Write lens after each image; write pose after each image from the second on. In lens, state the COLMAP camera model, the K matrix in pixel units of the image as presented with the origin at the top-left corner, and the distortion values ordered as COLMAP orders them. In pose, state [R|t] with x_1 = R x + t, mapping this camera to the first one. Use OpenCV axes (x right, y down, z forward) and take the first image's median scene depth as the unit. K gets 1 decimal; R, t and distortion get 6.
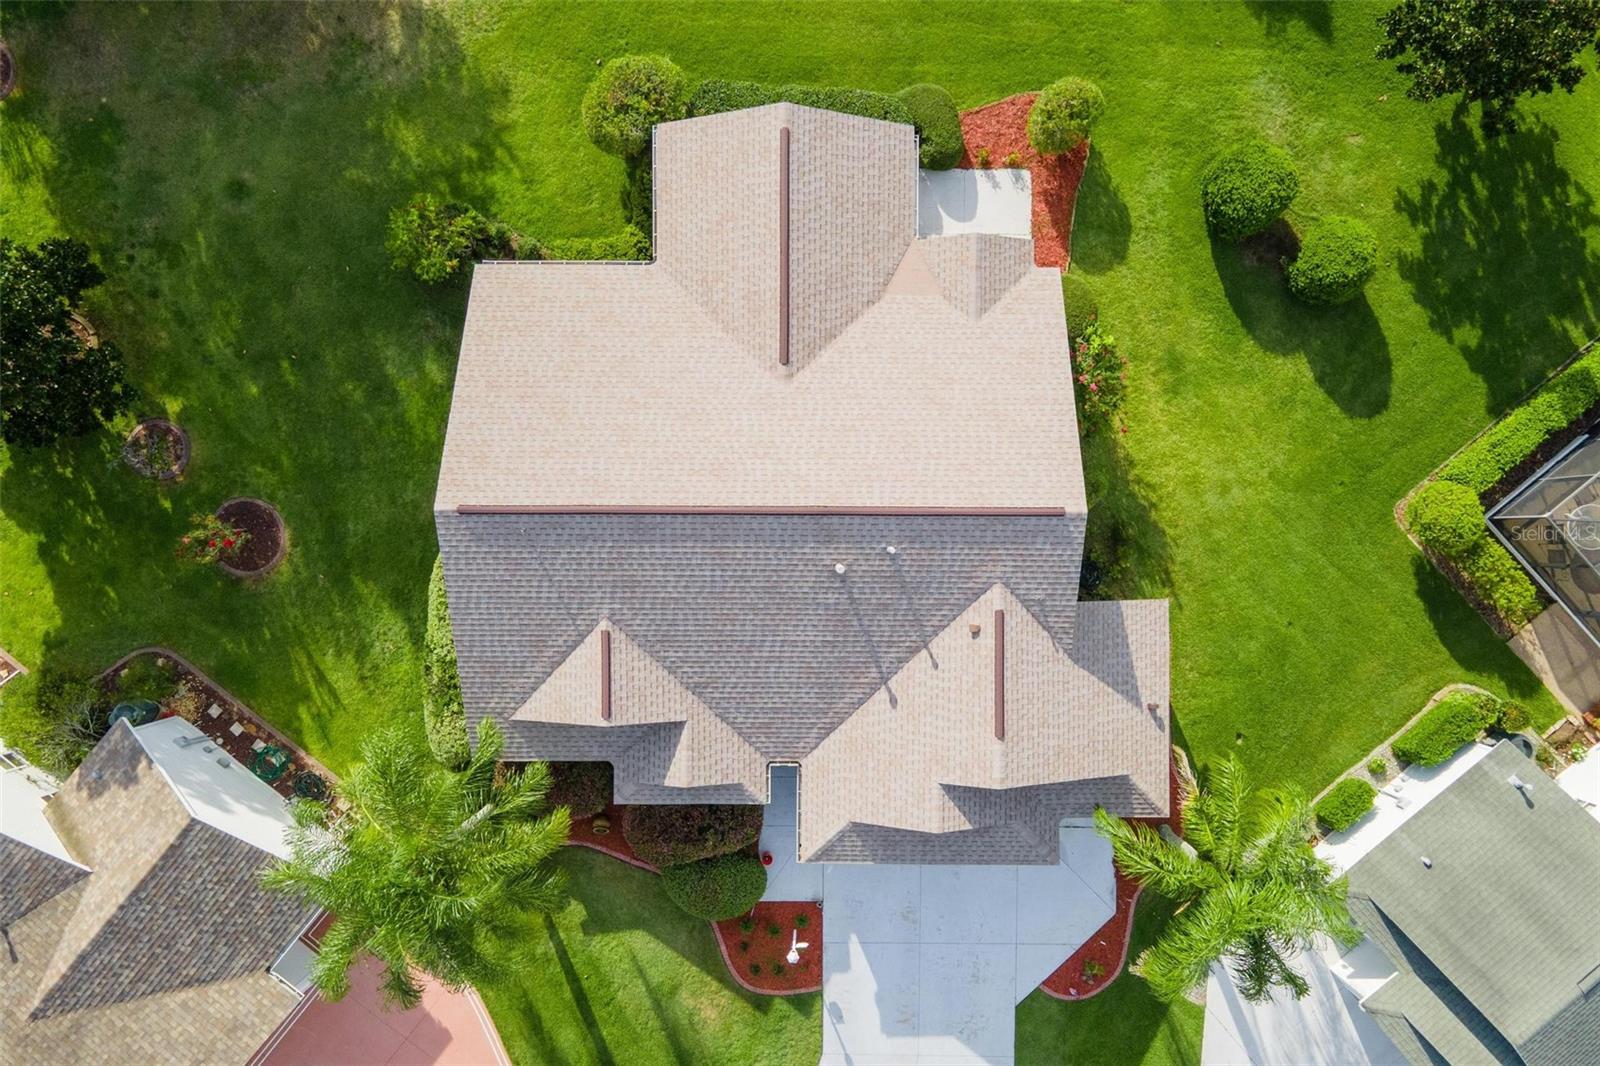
lens RADIAL K [[1191.5, 0, 835.2], [0, 1191.5, 545.1], [0, 0, 1]] dist [0.040417, 0.011212]
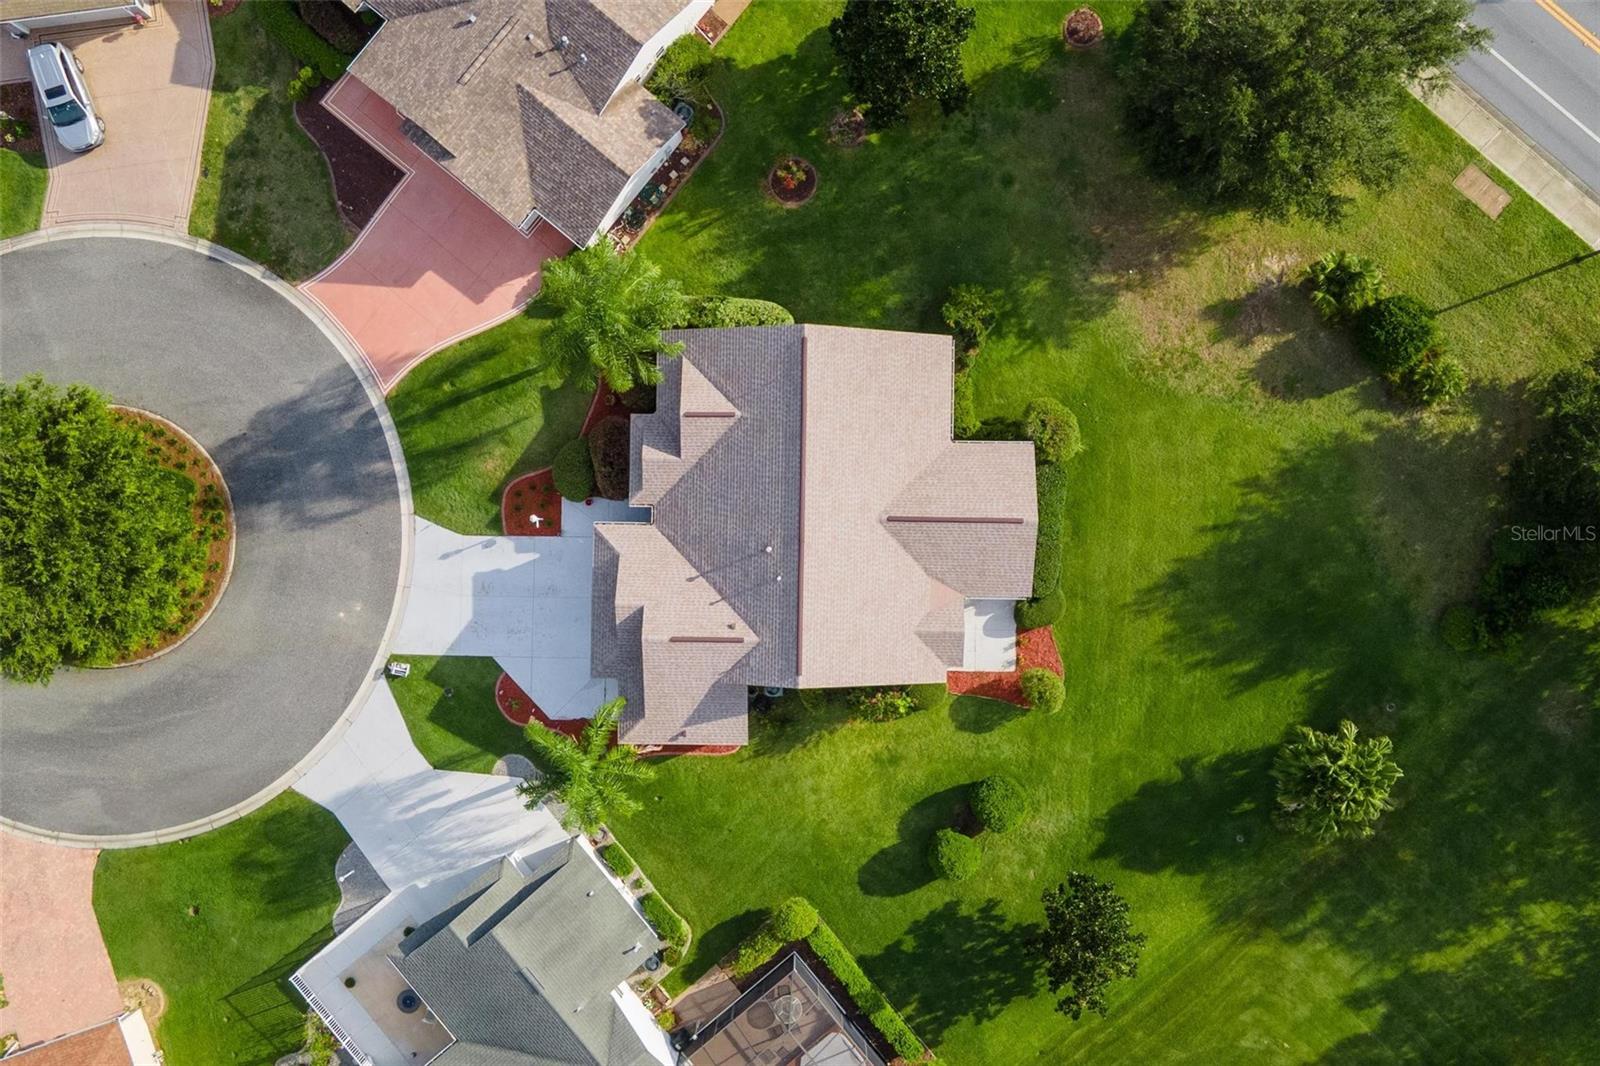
lens RADIAL K [[1283.3, 0, 810.5], [0, 1283.3, 540.3], [0, 0, 1]] dist [0.051167, 0.005306]
pose [[-0.012292, 0.999884, -0.009002, 0.005883], [-0.999793, -0.012435, -0.016085, -0.009248], [-0.016195, 0.008802, 0.999830, -0.741690]]
